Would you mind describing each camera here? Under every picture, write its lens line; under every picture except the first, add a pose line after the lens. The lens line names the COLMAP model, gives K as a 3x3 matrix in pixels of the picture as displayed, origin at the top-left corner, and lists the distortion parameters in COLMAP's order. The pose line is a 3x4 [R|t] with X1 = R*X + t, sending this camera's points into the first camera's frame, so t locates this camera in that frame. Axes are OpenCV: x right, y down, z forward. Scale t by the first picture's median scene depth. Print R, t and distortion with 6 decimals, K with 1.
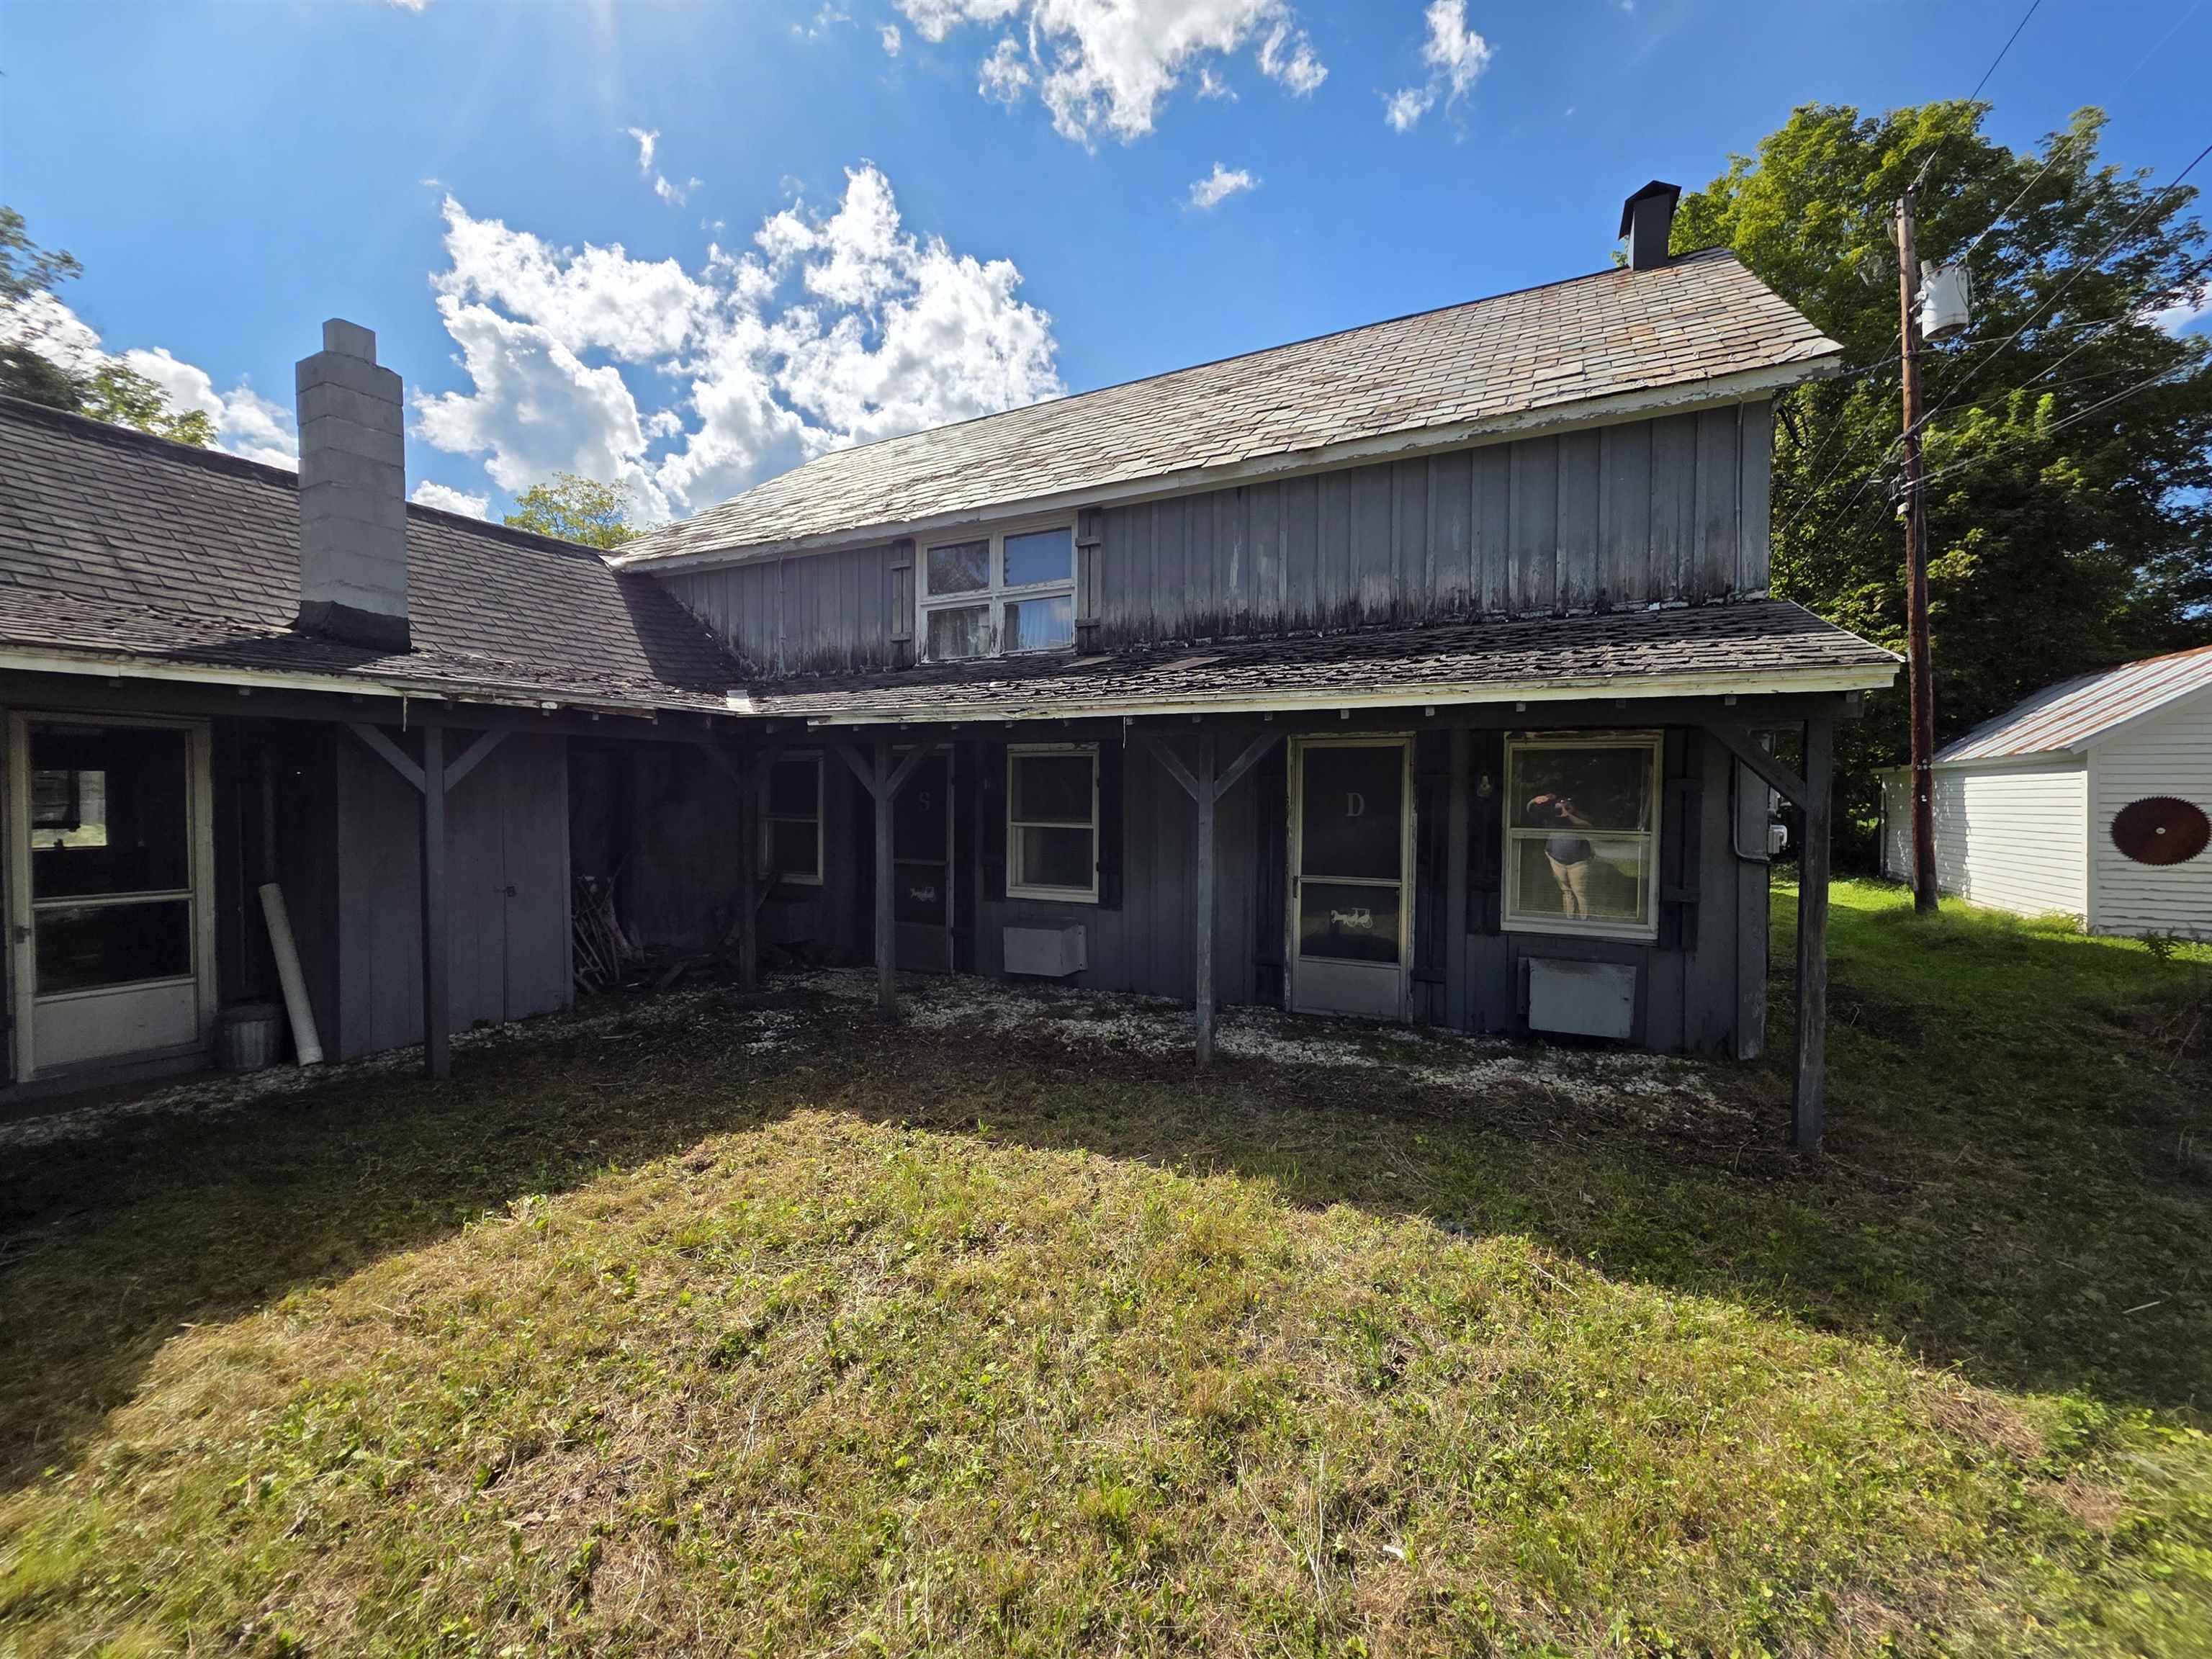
lens RADIAL K [[868.4, 0, 1105.4], [0, 868.4, 828.5], [0, 0, 1]] dist [0.014838, -0.002694]
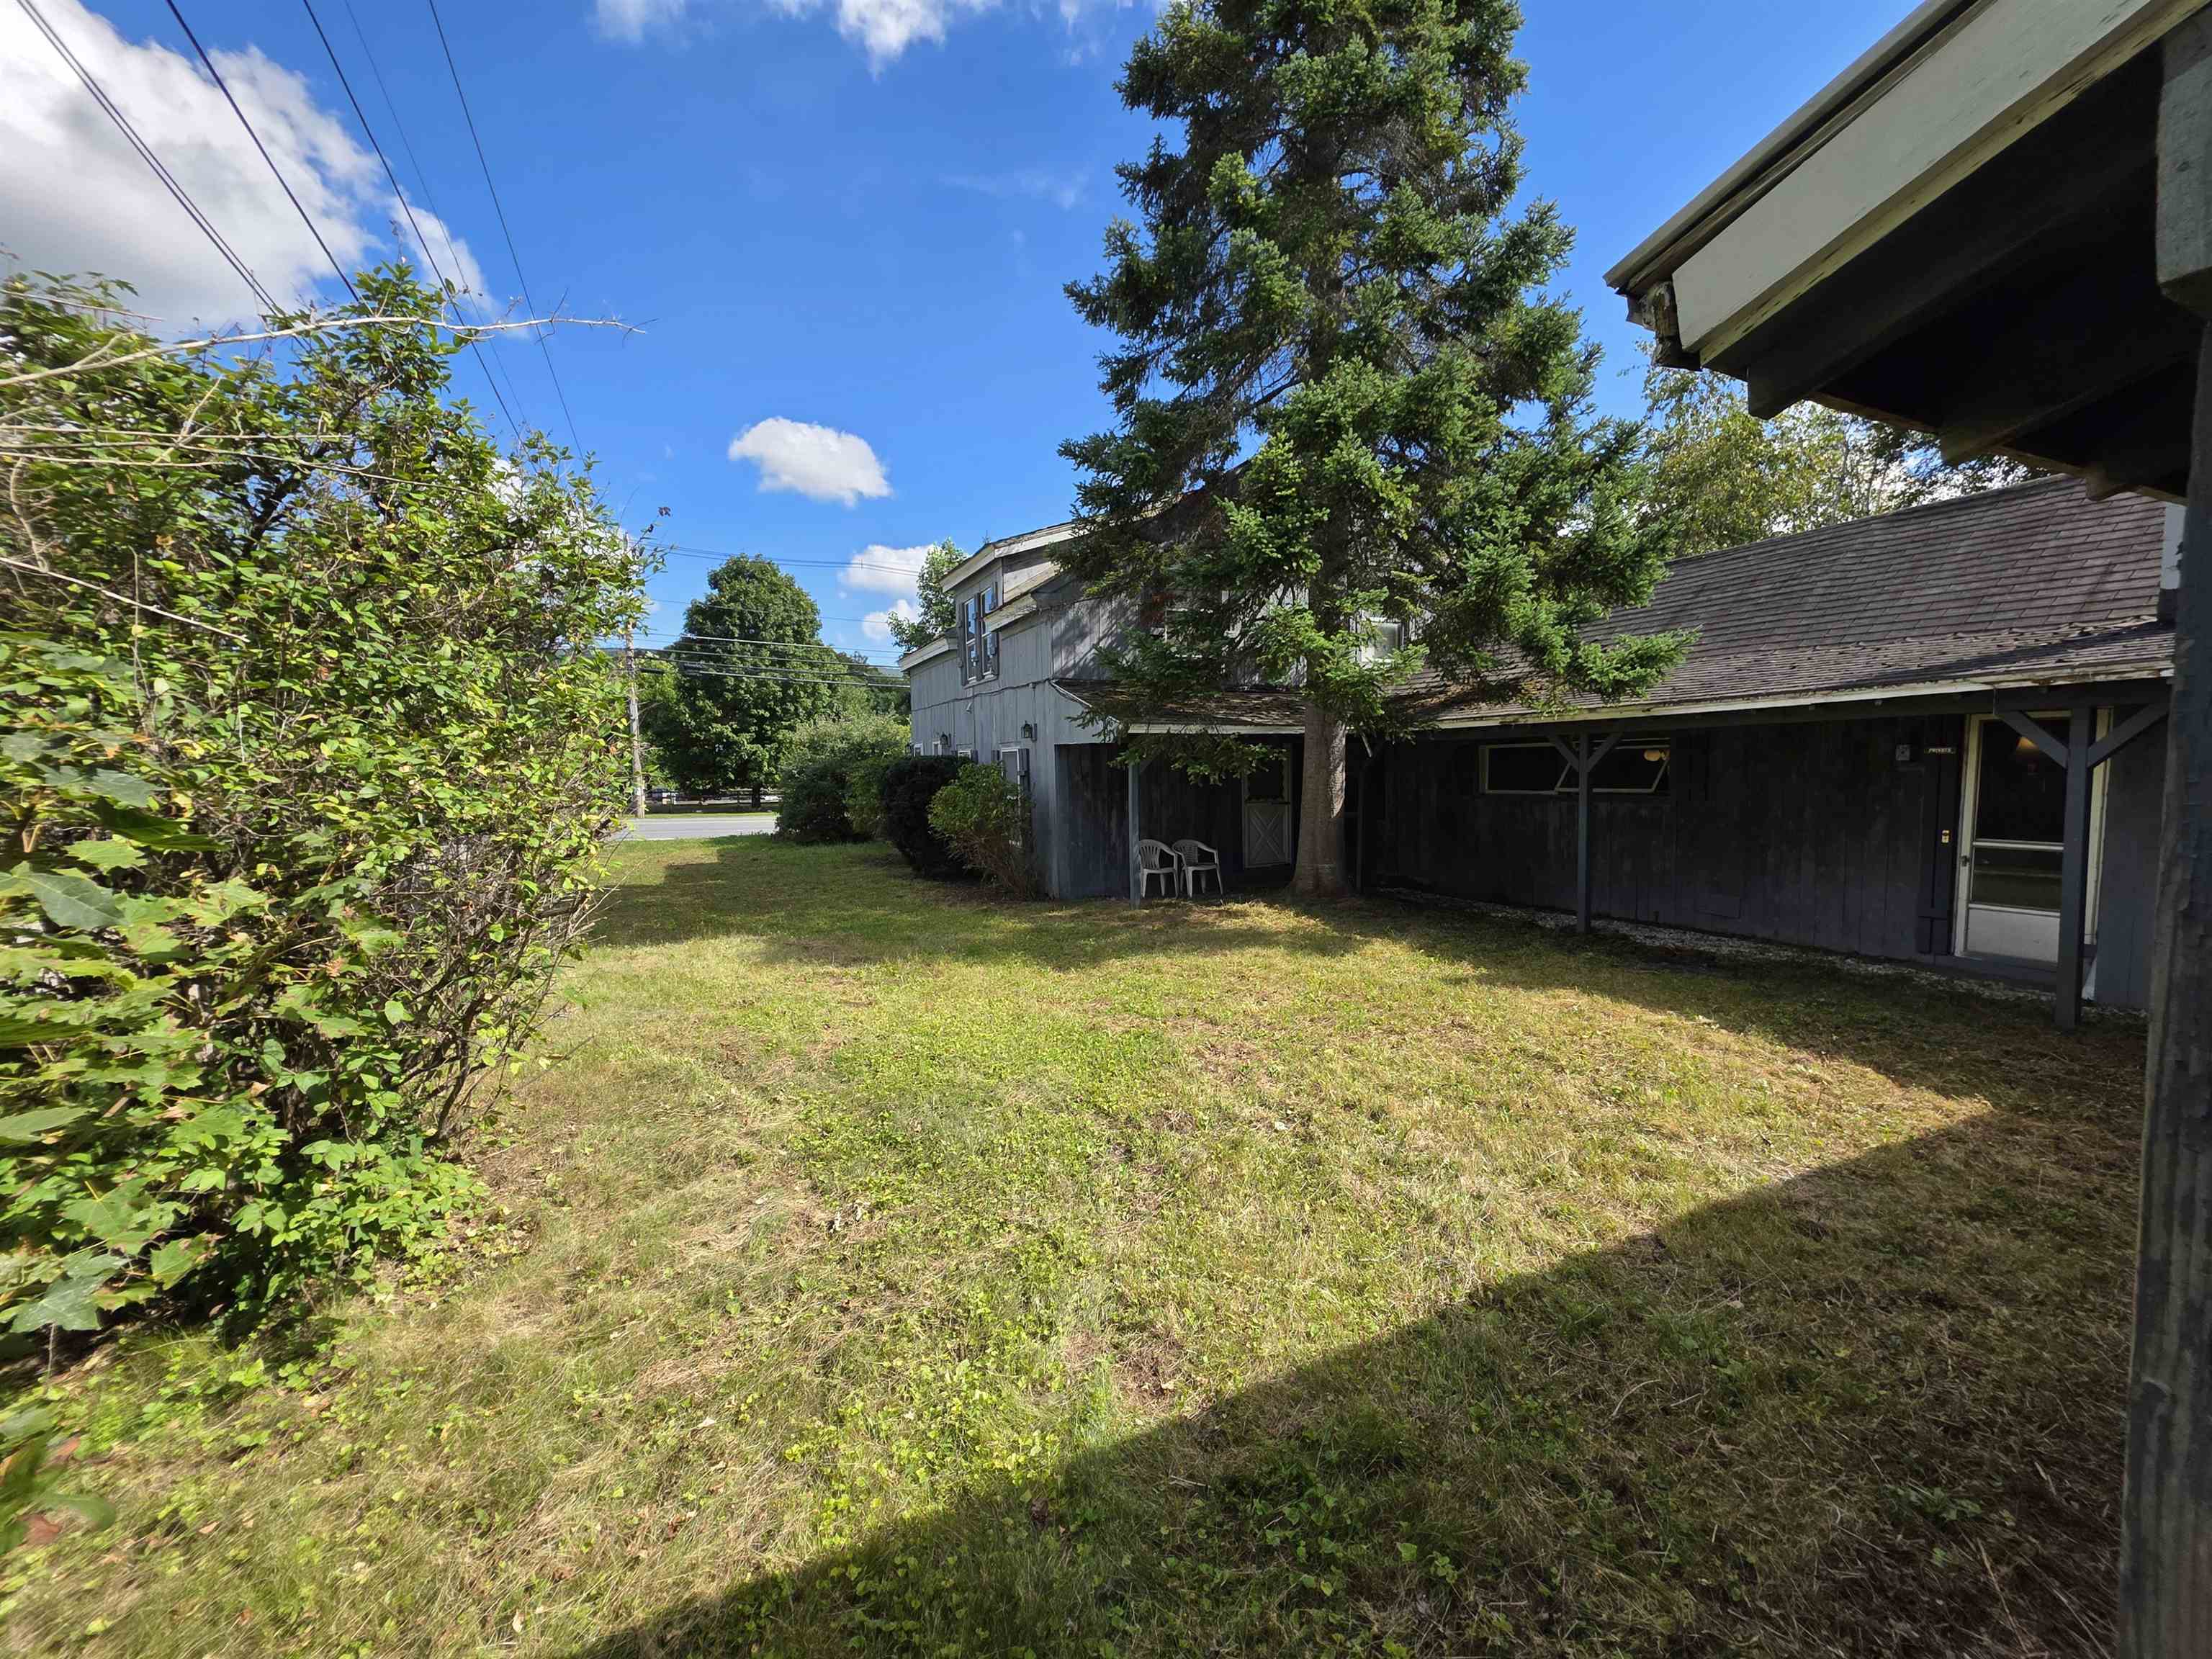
lens RADIAL K [[868.4, 0, 1120.4], [0, 868.4, 824.3], [0, 0, 1]] dist [0.014838, -0.002694]
pose [[-0.614436, 0.045848, -0.787634, 0.993019], [-0.020581, 0.997039, 0.074093, -0.030541], [0.788698, 0.061736, -0.611673, 0.854418]]
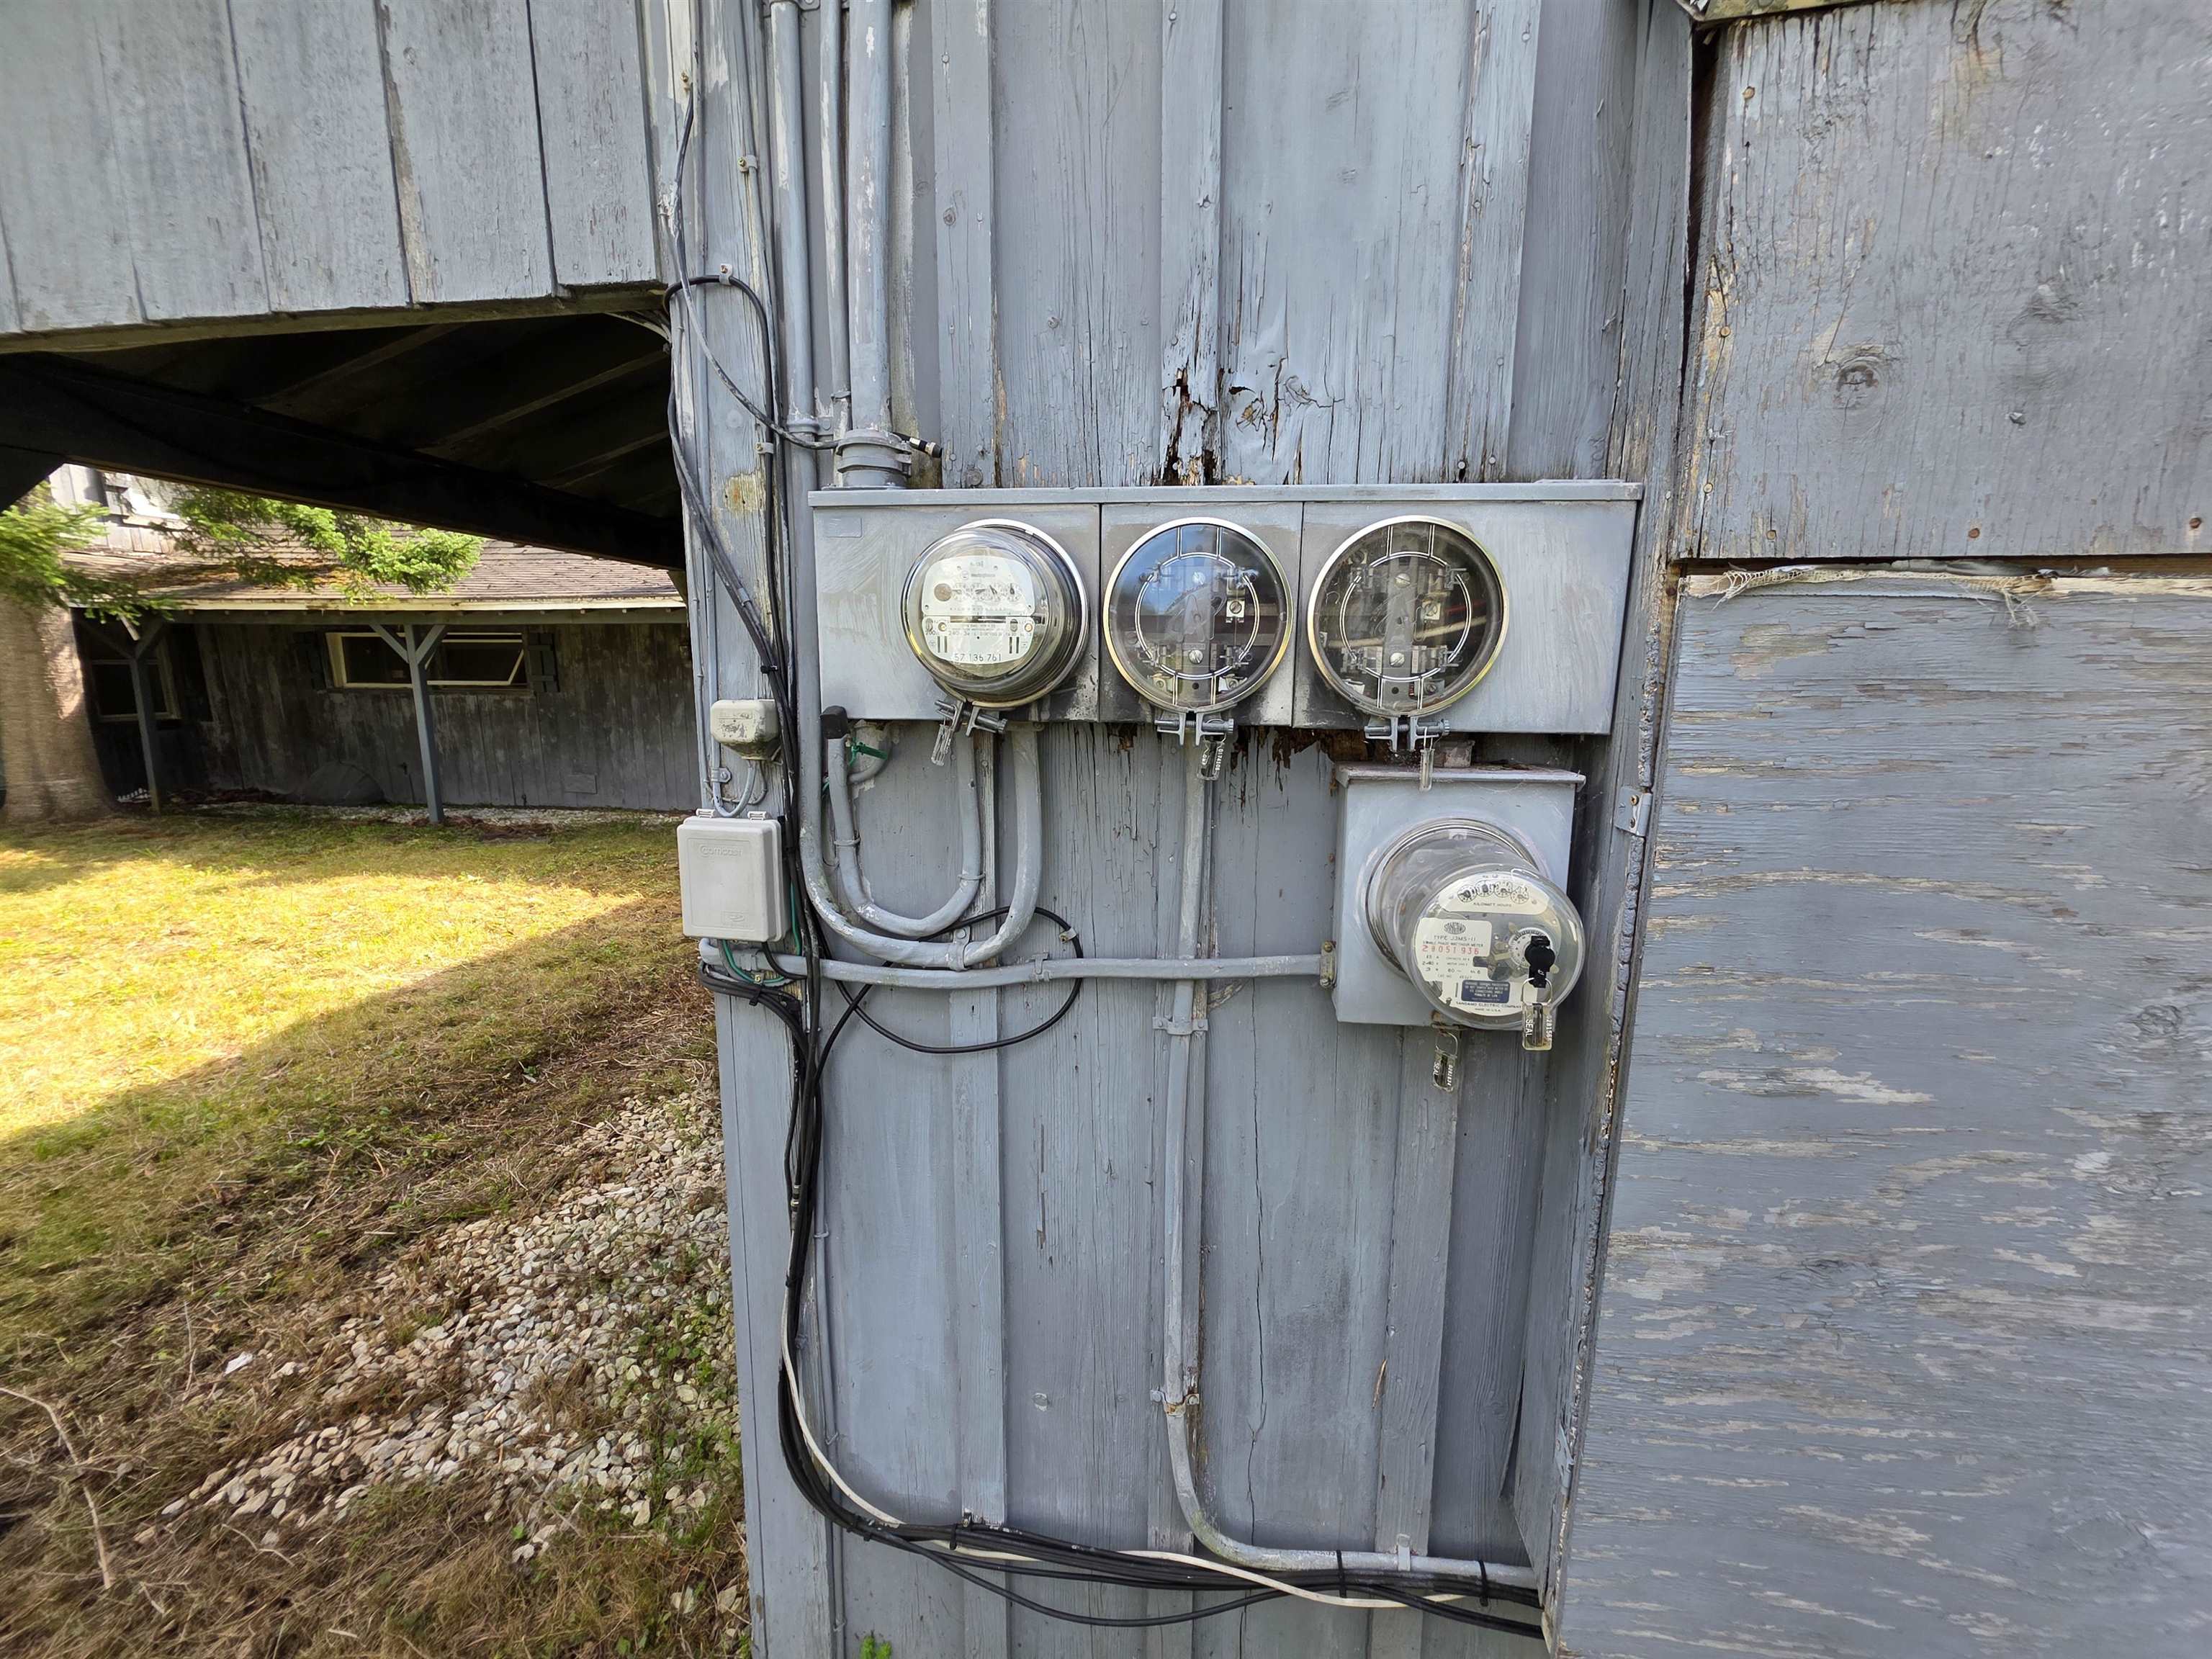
lens RADIAL K [[868.4, 0, 1100.7], [0, 868.4, 832.7], [0, 0, 1]] dist [0.014838, -0.002694]
pose [[0.315151, 0.170691, -0.933565, 1.194104], [-0.034461, 0.985102, 0.168481, -0.034813], [0.948416, -0.020925, 0.316338, 1.294361]]
